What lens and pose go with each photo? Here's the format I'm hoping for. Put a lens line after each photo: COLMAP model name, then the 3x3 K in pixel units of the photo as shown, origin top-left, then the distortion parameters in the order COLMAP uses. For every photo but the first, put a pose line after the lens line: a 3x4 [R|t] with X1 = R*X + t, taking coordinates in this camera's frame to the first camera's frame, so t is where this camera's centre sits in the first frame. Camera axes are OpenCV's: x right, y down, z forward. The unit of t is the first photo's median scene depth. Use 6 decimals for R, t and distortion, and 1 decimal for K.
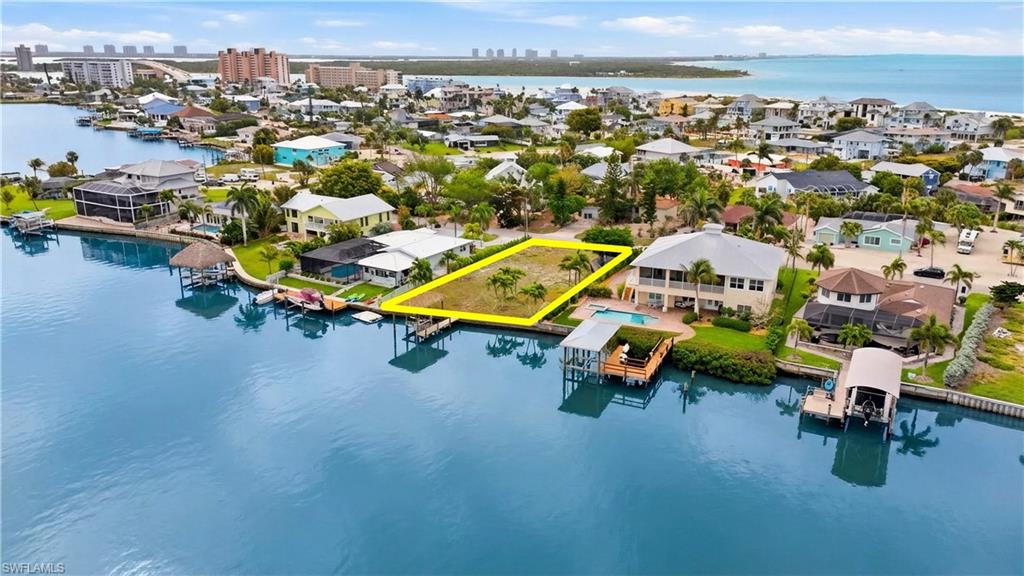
lens RADIAL K [[758.7, 0, 512.0], [0, 758.7, 288.0], [0, 0, 1]] dist [0.071544, -0.075625]
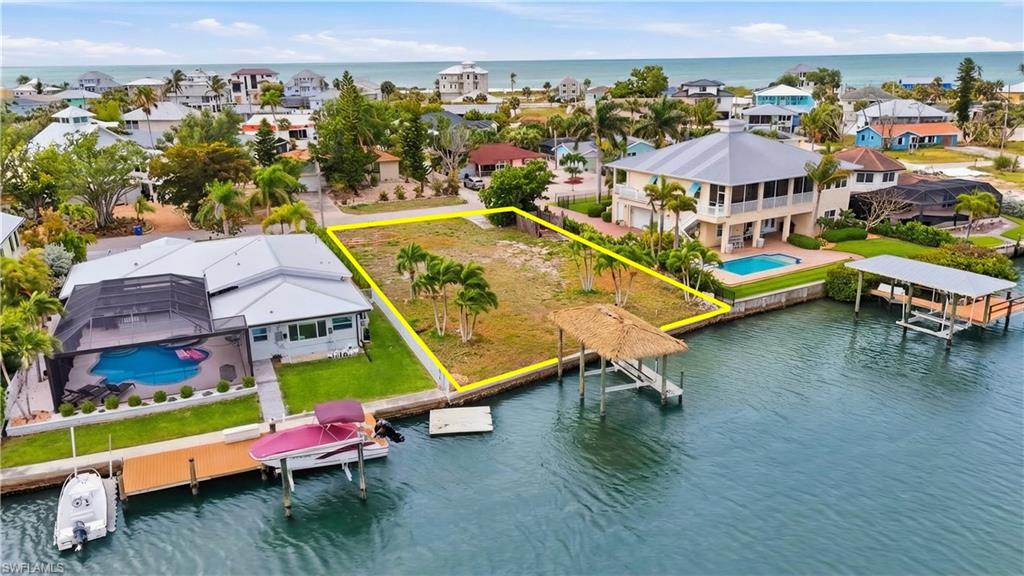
lens RADIAL K [[761.0, 0, 513.6], [0, 761.0, 303.5], [0, 0, 1]] dist [0.068729, -0.074075]
pose [[0.579070, -0.259474, 0.772885, -0.337112], [0.252963, 0.958397, 0.132227, -0.047320], [-0.775040, 0.118943, 0.620617, 0.531278]]
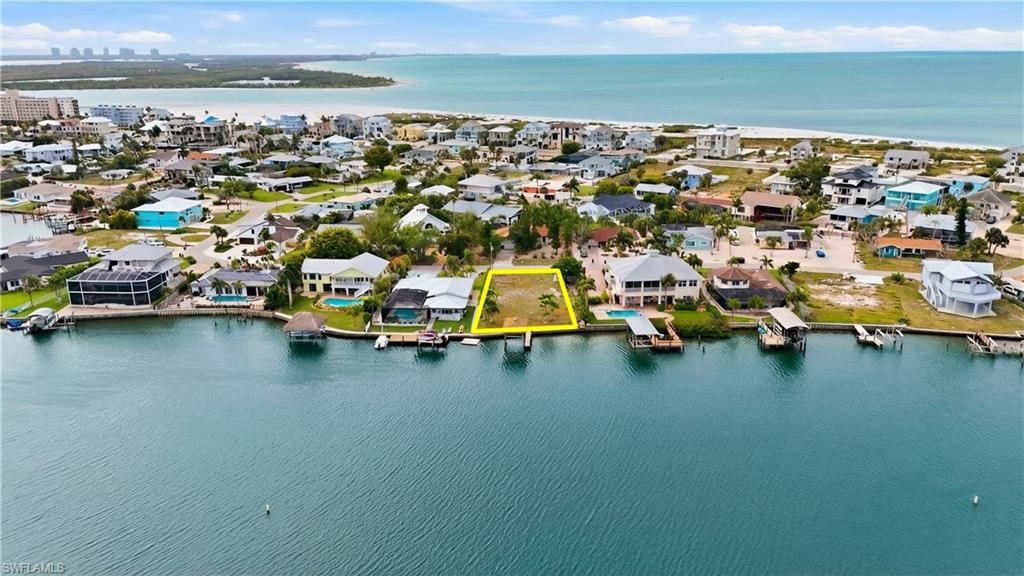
lens RADIAL K [[758.7, 0, 512.0], [0, 758.7, 288.0], [0, 0, 1]] dist [0.071544, -0.075625]
pose [[0.886978, -0.145274, 0.438367, -0.541396], [0.143703, 0.988930, 0.036965, -0.077972], [-0.438885, 0.030208, 0.898035, -0.251102]]
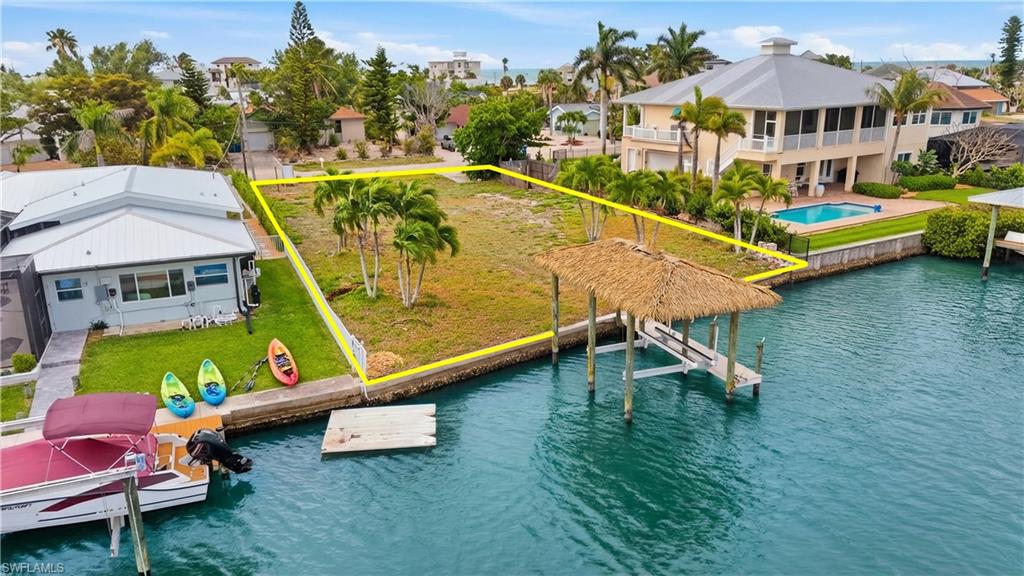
lens RADIAL K [[758.7, 0, 512.0], [0, 758.7, 288.0], [0, 0, 1]] dist [0.071544, -0.075625]
pose [[0.576658, -0.239032, 0.781236, -0.243889], [0.254638, 0.961194, 0.106136, -0.011800], [-0.776289, 0.137728, 0.615147, 0.602499]]
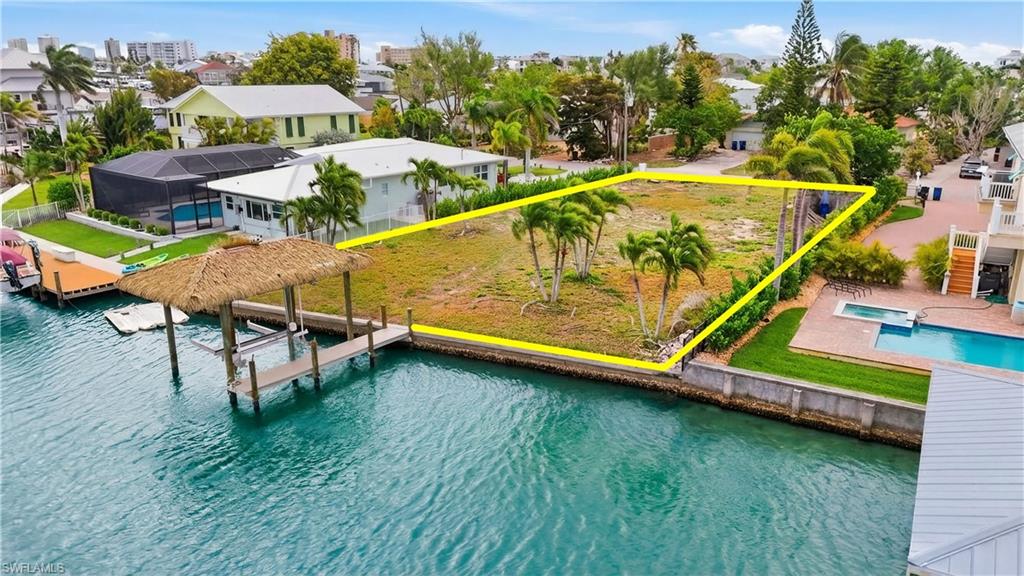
lens RADIAL K [[758.7, 0, 512.0], [0, 758.7, 288.0], [0, 0, 1]] dist [0.071544, -0.075625]
pose [[0.993894, 0.031178, -0.105839, 0.001996], [-0.032298, 0.999439, -0.008885, 0.016424], [0.105502, 0.012250, 0.994344, 0.497849]]
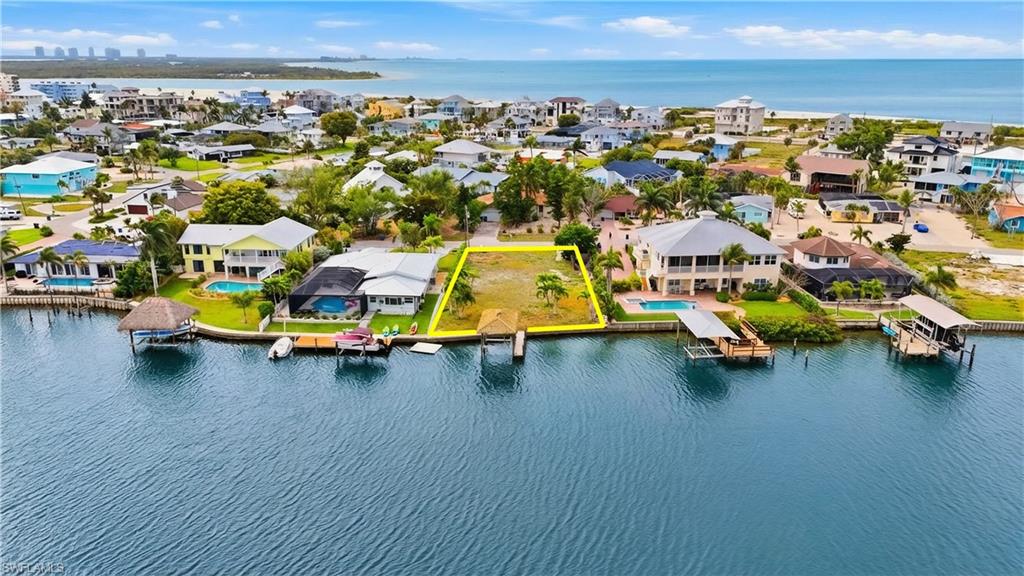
lens RADIAL K [[758.7, 0, 512.0], [0, 758.7, 288.0], [0, 0, 1]] dist [0.071544, -0.075625]
pose [[0.881900, -0.138211, 0.450723, -0.363673], [0.138875, 0.989800, 0.031788, -0.034911], [-0.450519, 0.034560, 0.892098, 0.105490]]
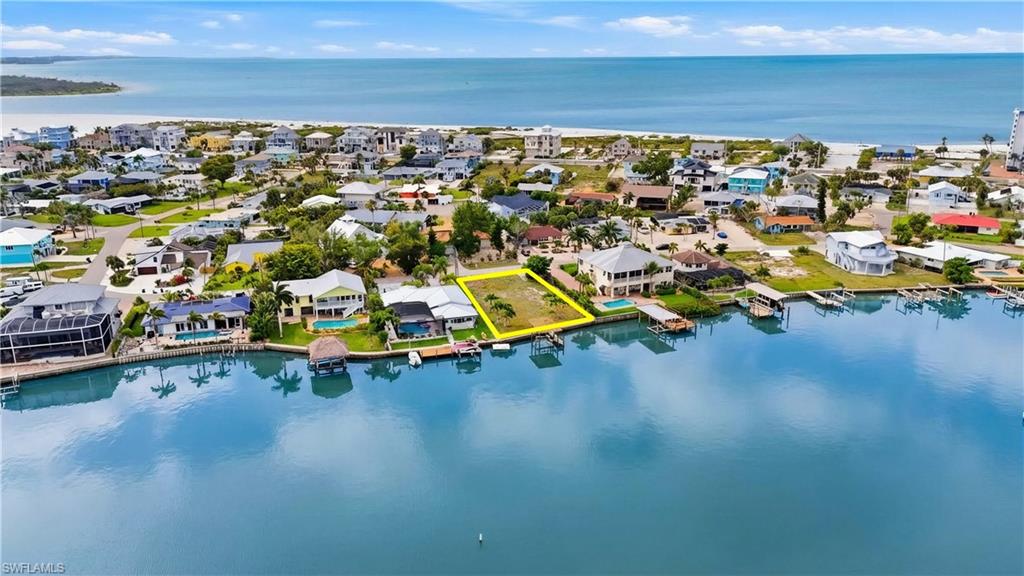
lens RADIAL K [[758.7, 0, 512.0], [0, 758.7, 288.0], [0, 0, 1]] dist [0.071544, -0.075625]
pose [[0.677457, -0.222192, 0.701201, -0.846428], [0.221797, 0.970621, 0.093278, -0.146633], [-0.701326, 0.092332, 0.706835, -0.030749]]
